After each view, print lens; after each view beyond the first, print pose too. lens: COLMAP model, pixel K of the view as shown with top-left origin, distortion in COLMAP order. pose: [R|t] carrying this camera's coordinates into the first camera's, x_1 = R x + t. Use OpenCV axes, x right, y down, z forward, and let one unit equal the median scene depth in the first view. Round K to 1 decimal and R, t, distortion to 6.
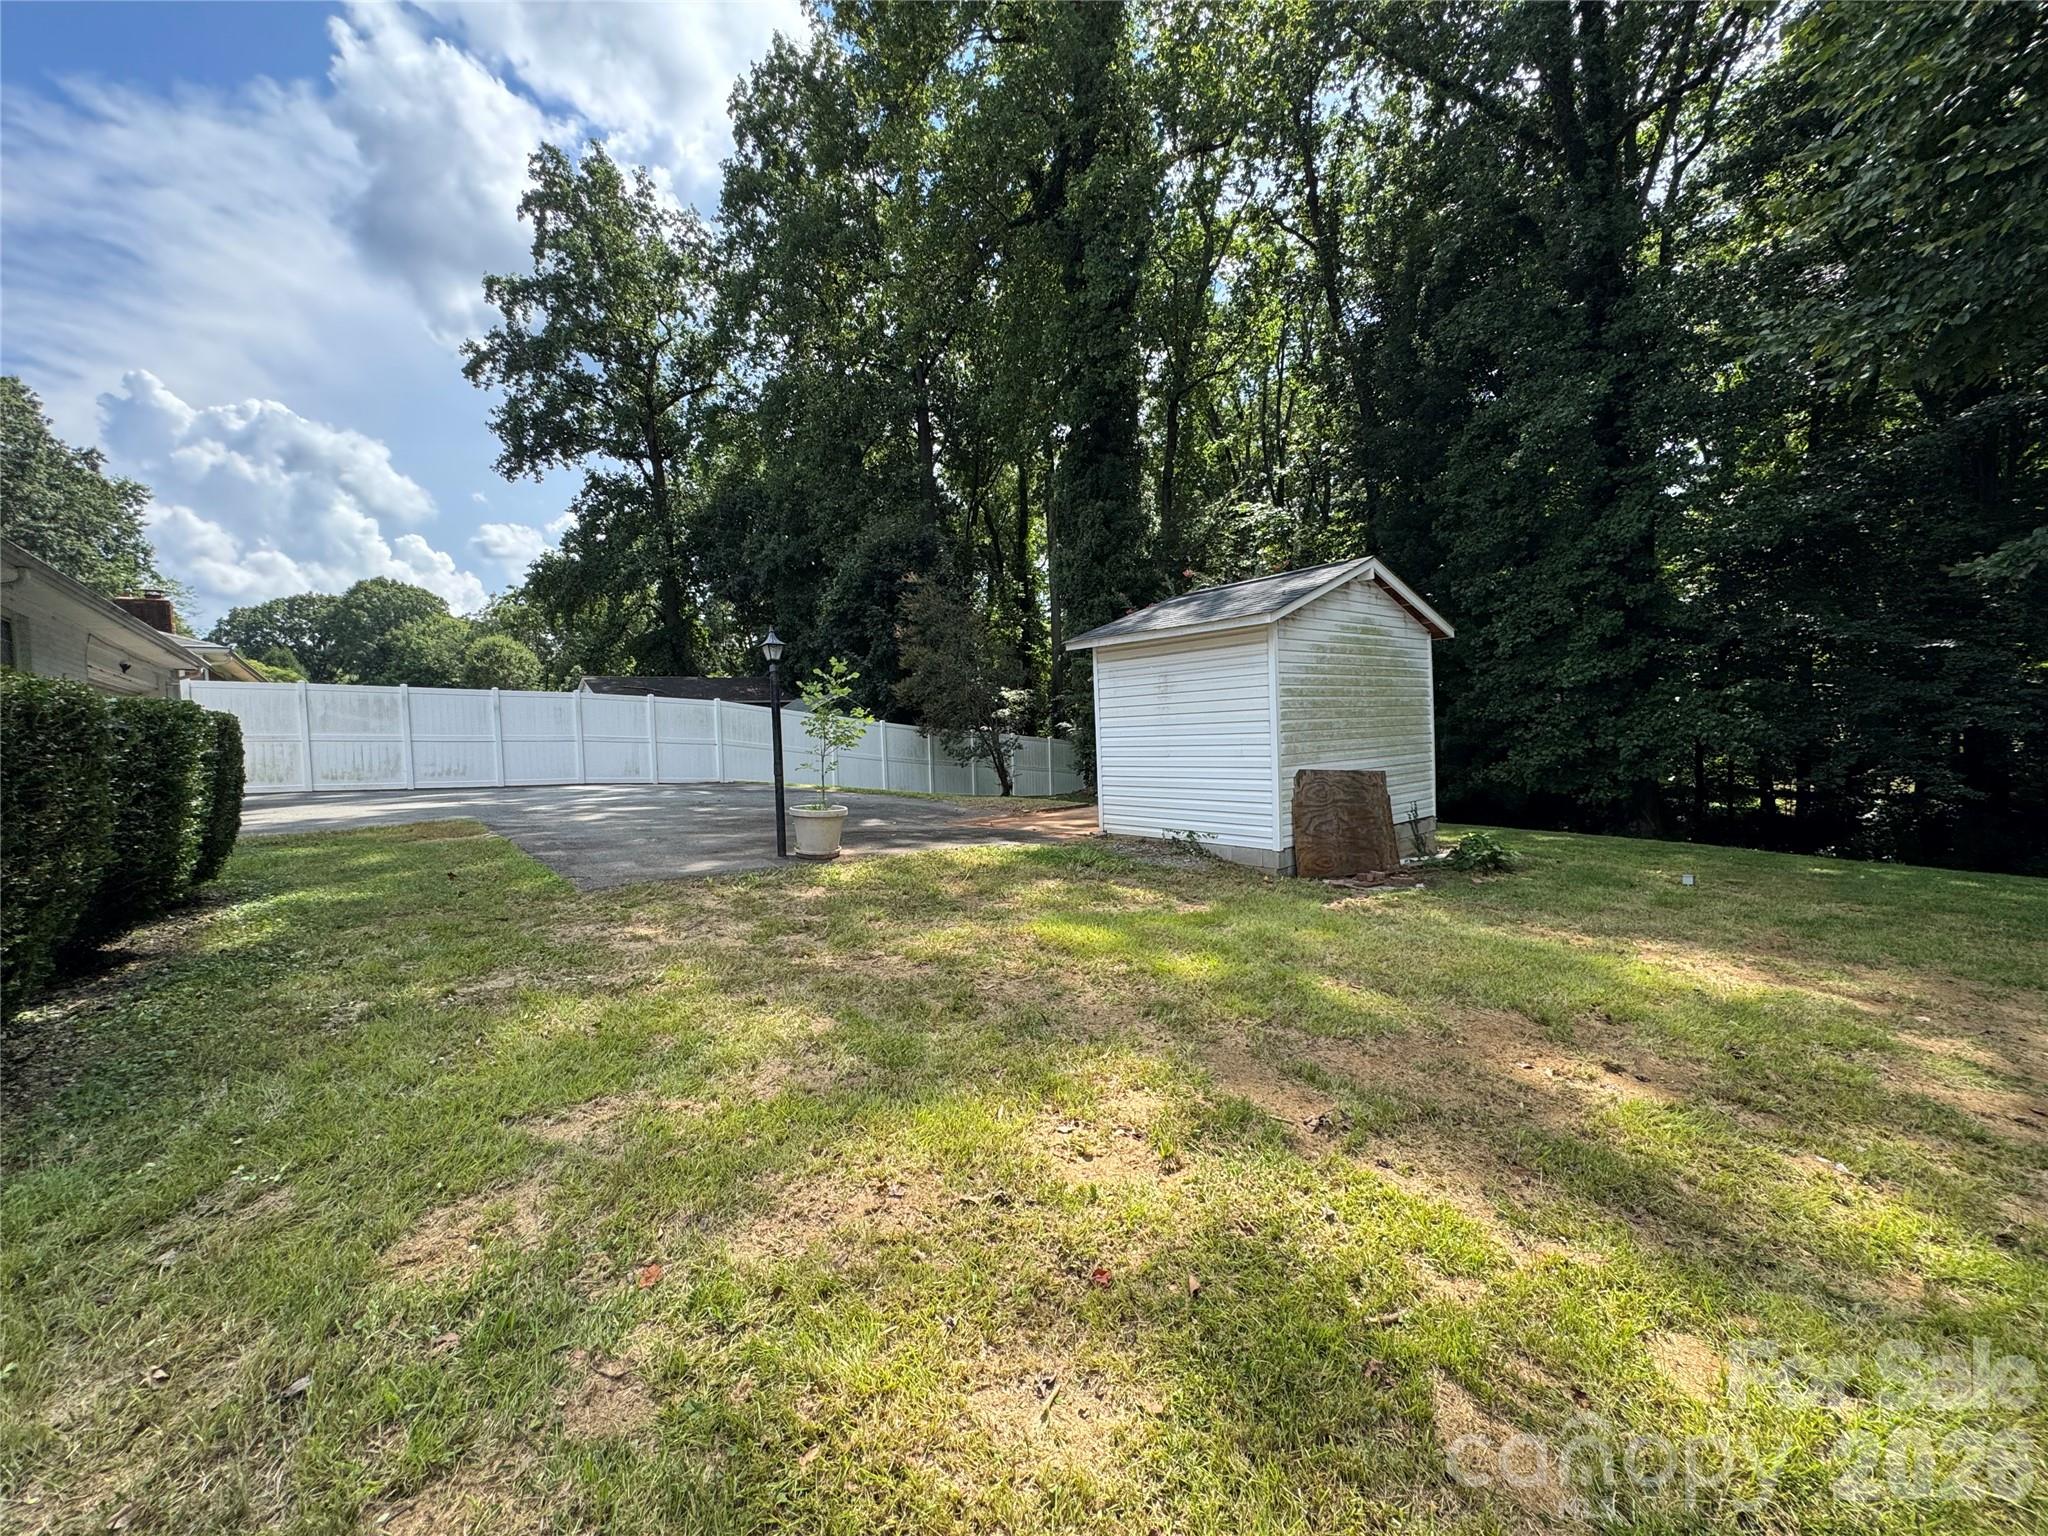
lens RADIAL K [[824.9, 0, 1030.2], [0, 824.9, 764.7], [0, 0, 1]] dist [0.000521, 0.001592]
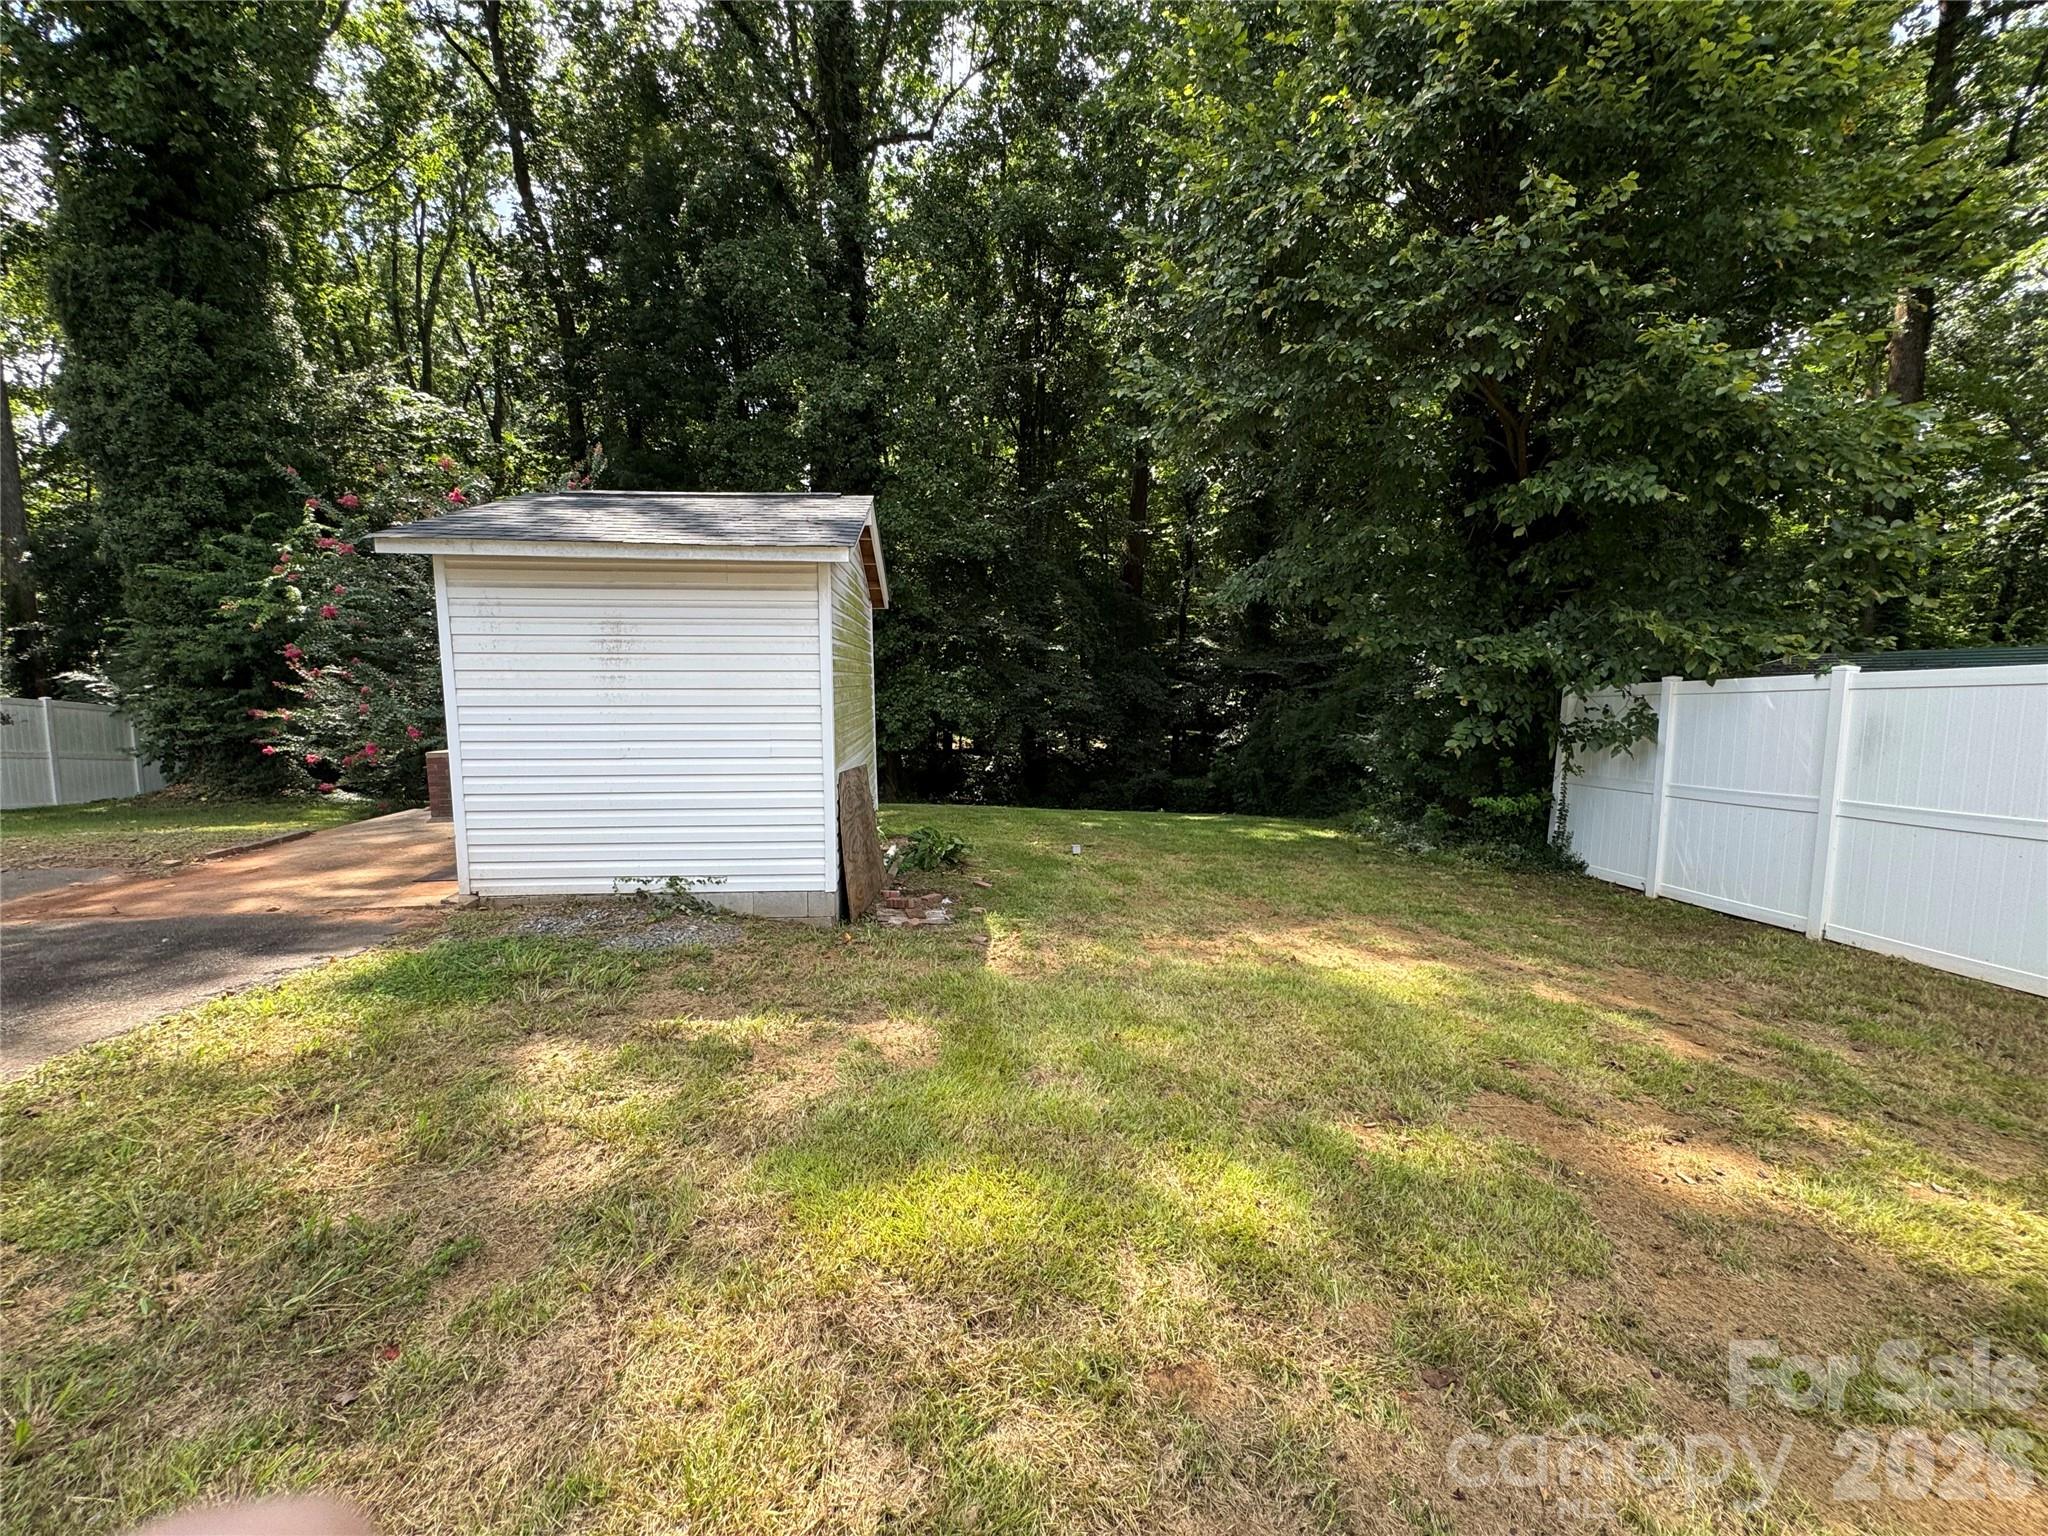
lens RADIAL K [[824.9, 0, 1021.7], [0, 824.9, 758.9], [0, 0, 1]] dist [0.000521, 0.001592]
pose [[0.578868, -0.042368, 0.814320, -0.148745], [0.009700, 0.998936, 0.045079, -0.032495], [-0.815364, -0.018196, 0.578663, 0.388785]]
